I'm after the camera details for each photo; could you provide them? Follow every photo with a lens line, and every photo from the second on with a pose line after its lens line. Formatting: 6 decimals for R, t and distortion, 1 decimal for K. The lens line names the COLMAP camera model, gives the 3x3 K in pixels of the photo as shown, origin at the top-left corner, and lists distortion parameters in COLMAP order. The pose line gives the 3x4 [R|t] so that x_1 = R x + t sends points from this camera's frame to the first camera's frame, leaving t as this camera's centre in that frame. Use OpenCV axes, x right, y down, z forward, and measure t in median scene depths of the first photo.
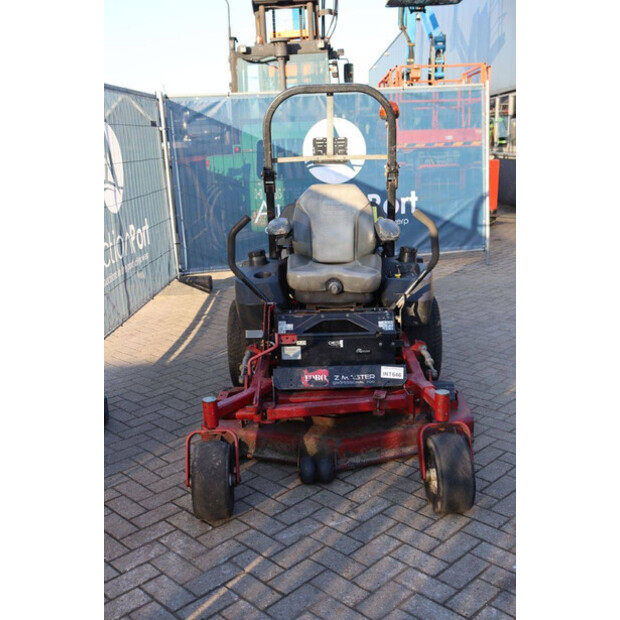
lens RADIAL K [[720.4, 0, 309.8], [0, 720.4, 309.4], [0, 0, 1]] dist [-0.026769, 0.000000]
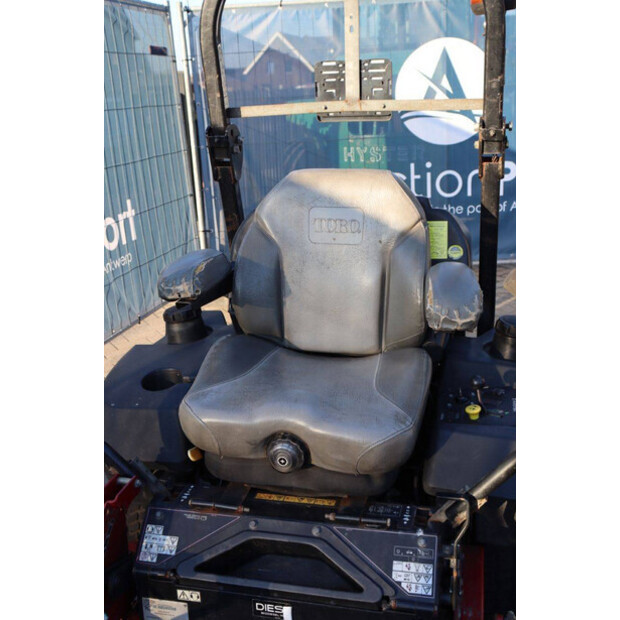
lens RADIAL K [[737.9, 0, 310.5], [0, 737.9, 311.1], [0, 0, 1]] dist [0.005478, 0.000000]
pose [[0.975843, 0.057044, -0.210895, 0.112316], [-0.042254, 0.996363, 0.073990, -0.122109], [0.214348, -0.063291, 0.974705, 0.563122]]
